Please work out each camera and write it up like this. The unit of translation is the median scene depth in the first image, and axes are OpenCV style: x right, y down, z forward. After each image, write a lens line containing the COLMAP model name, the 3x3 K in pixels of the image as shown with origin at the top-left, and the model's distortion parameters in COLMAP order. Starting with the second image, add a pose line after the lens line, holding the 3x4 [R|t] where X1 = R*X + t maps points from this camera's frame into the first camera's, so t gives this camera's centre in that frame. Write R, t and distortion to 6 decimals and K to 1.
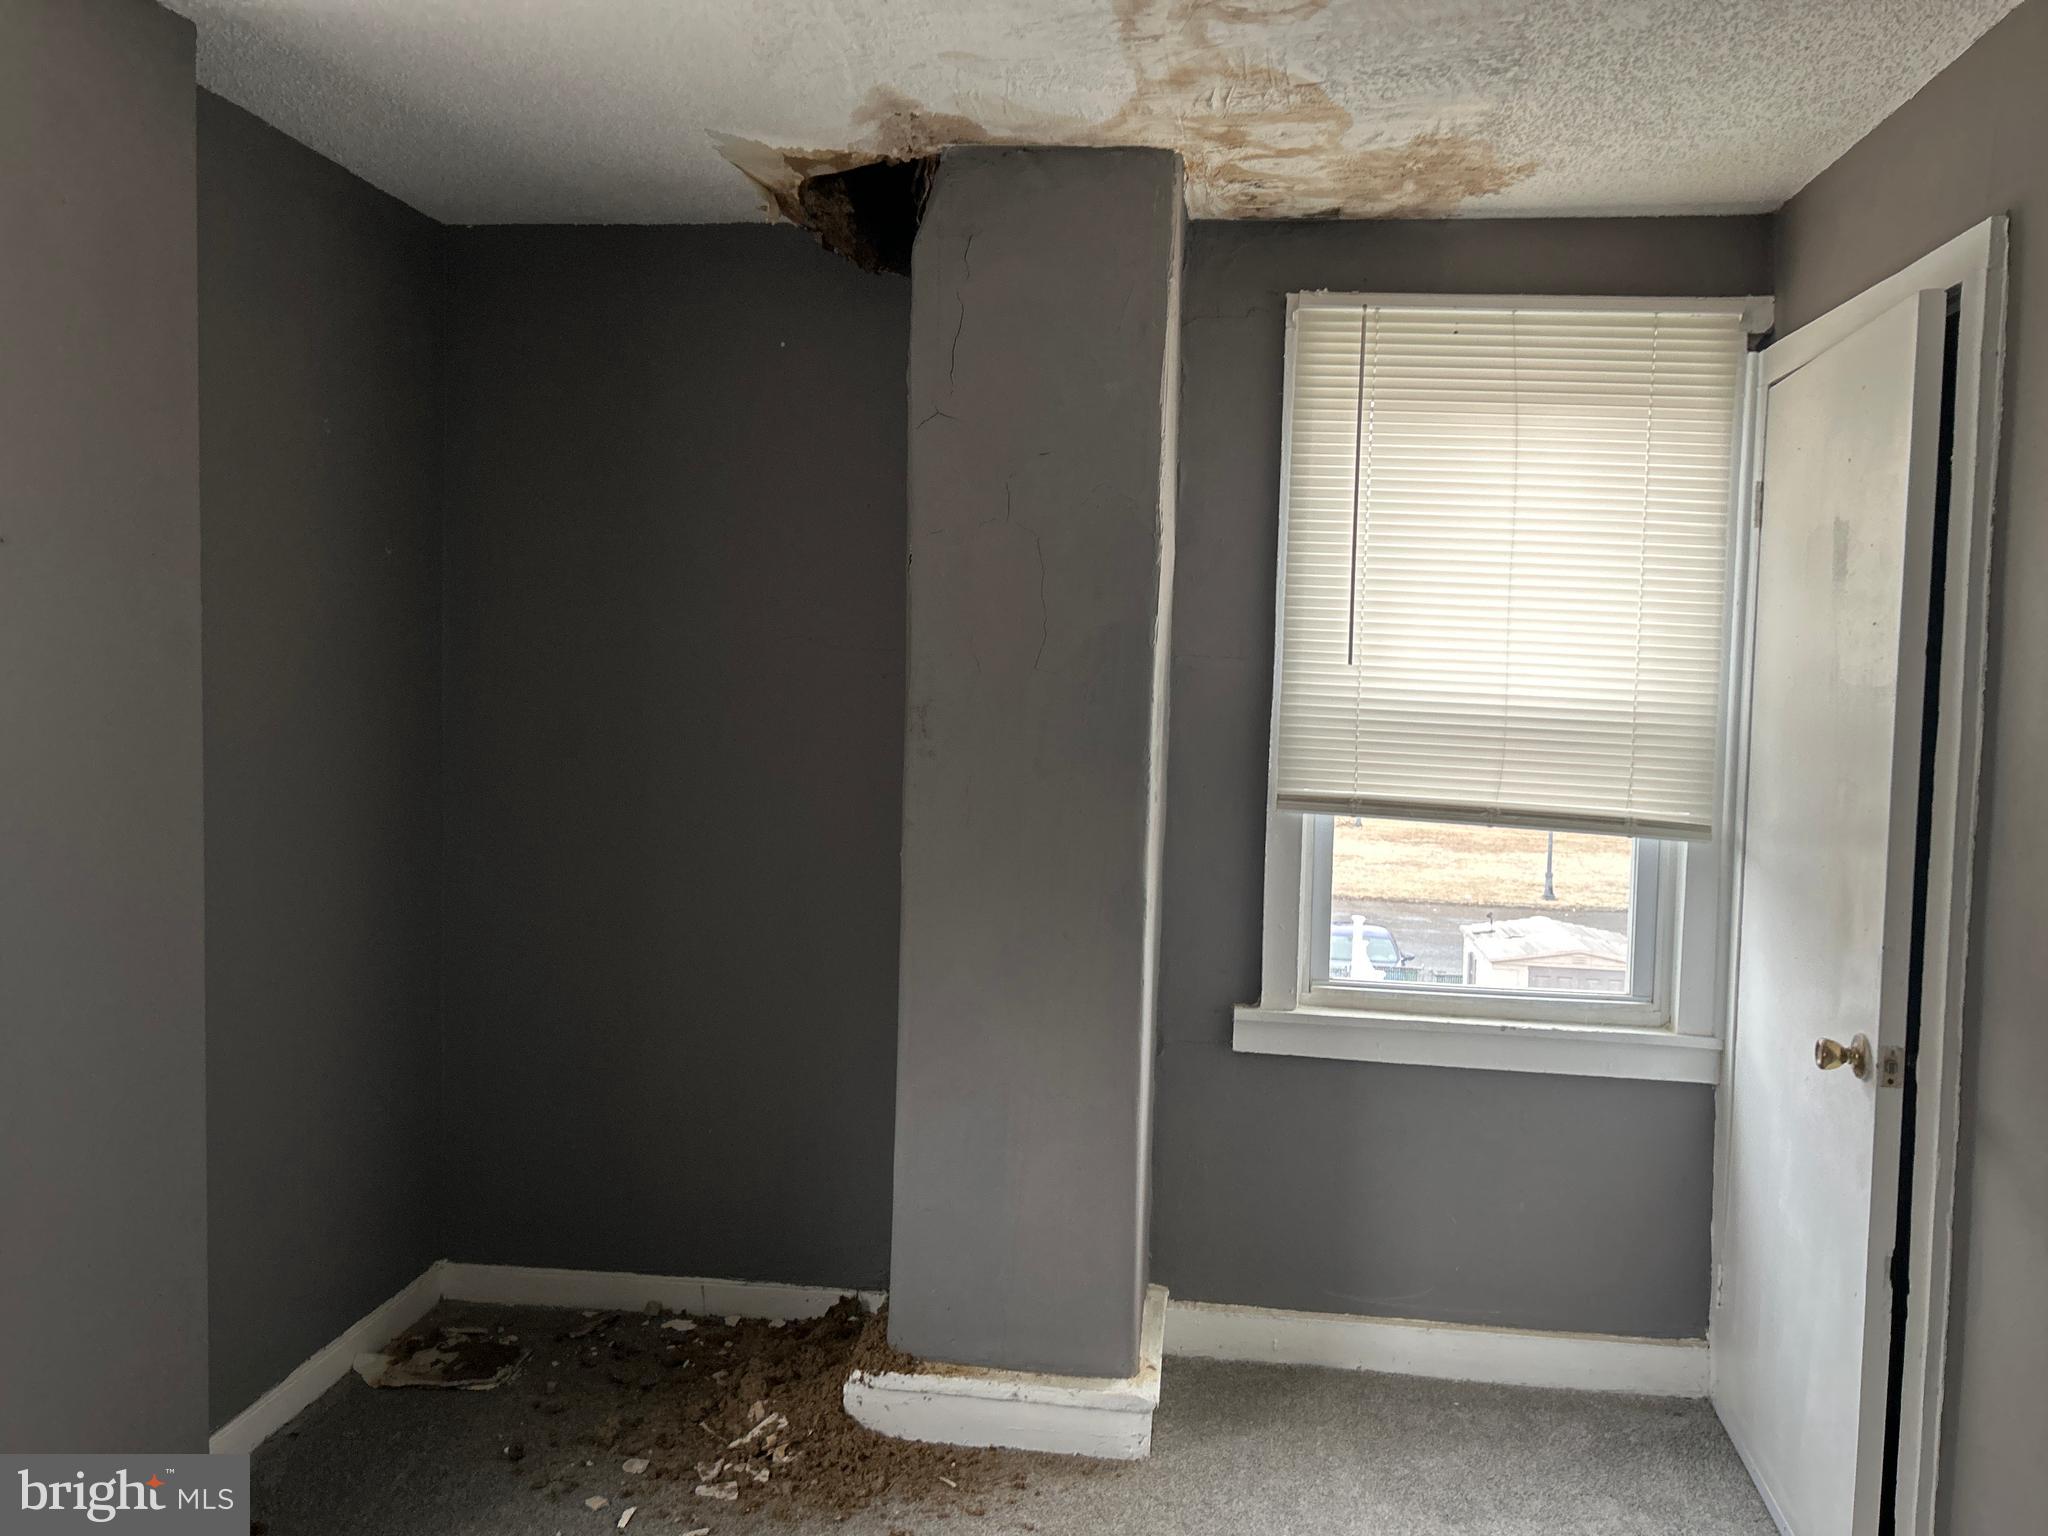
lens RADIAL K [[1507.2, 0, 1024.0], [0, 1507.2, 768.0], [0, 0, 1]] dist [0.067863, -0.077422]
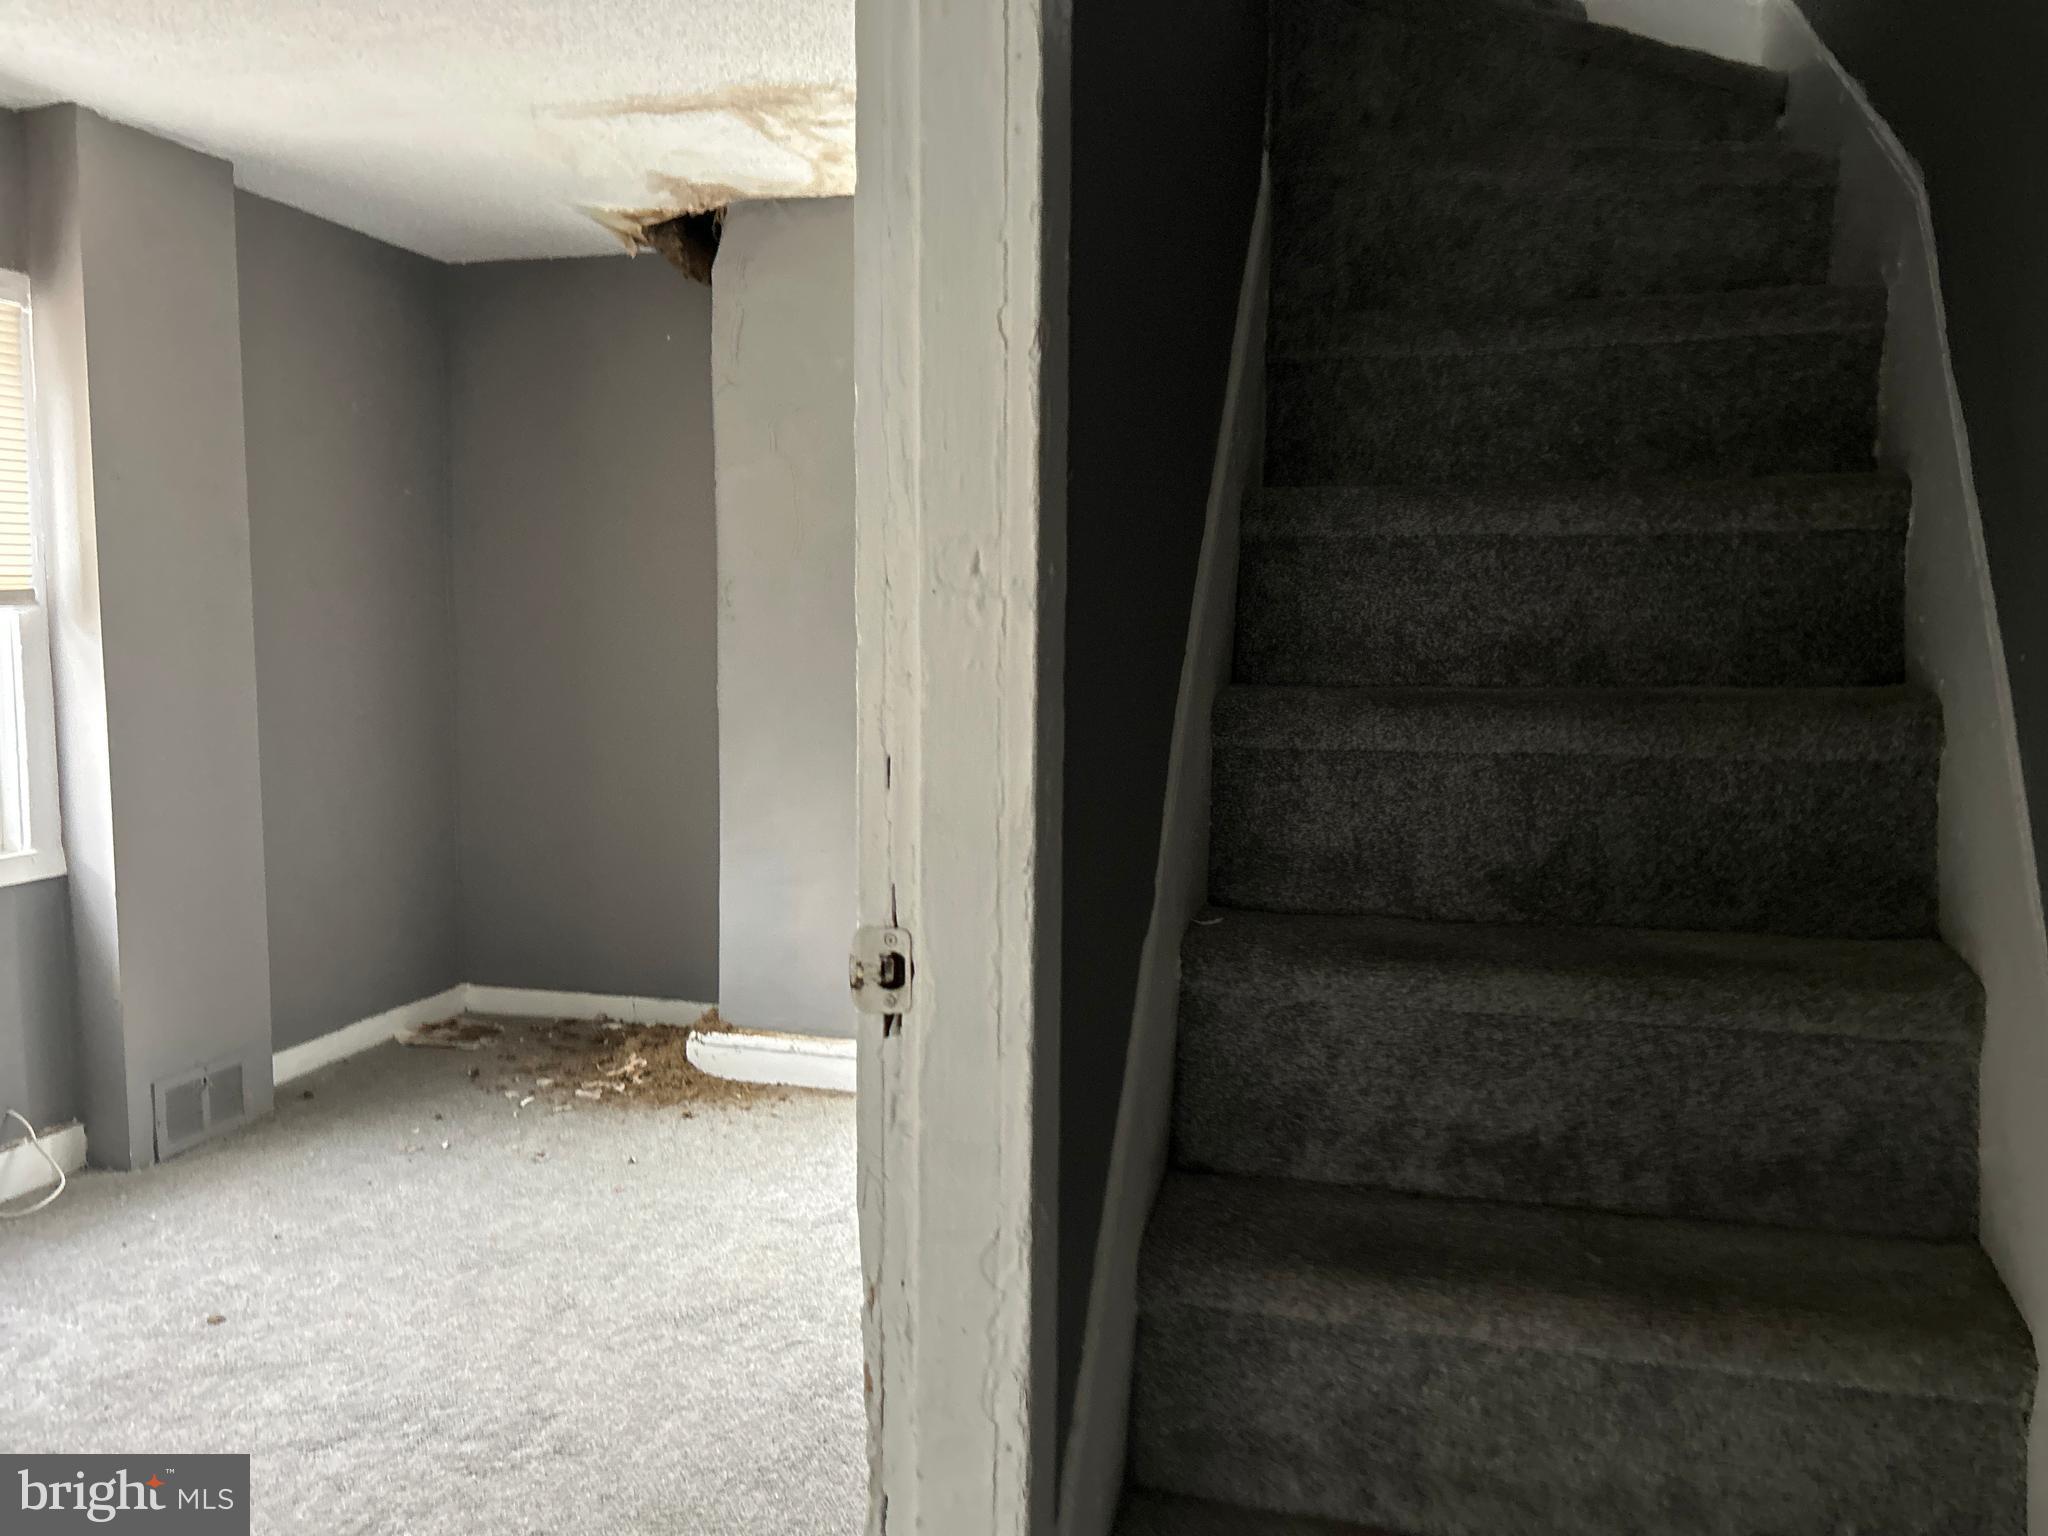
lens RADIAL K [[1507.2, 0, 1024.0], [0, 1507.2, 768.0], [0, 0, 1]] dist [0.067863, -0.077422]
pose [[0.988342, -0.001574, -0.152240, 0.440331], [0.006309, 0.999511, 0.030624, 0.093840], [0.152117, -0.031228, 0.987869, -0.414704]]
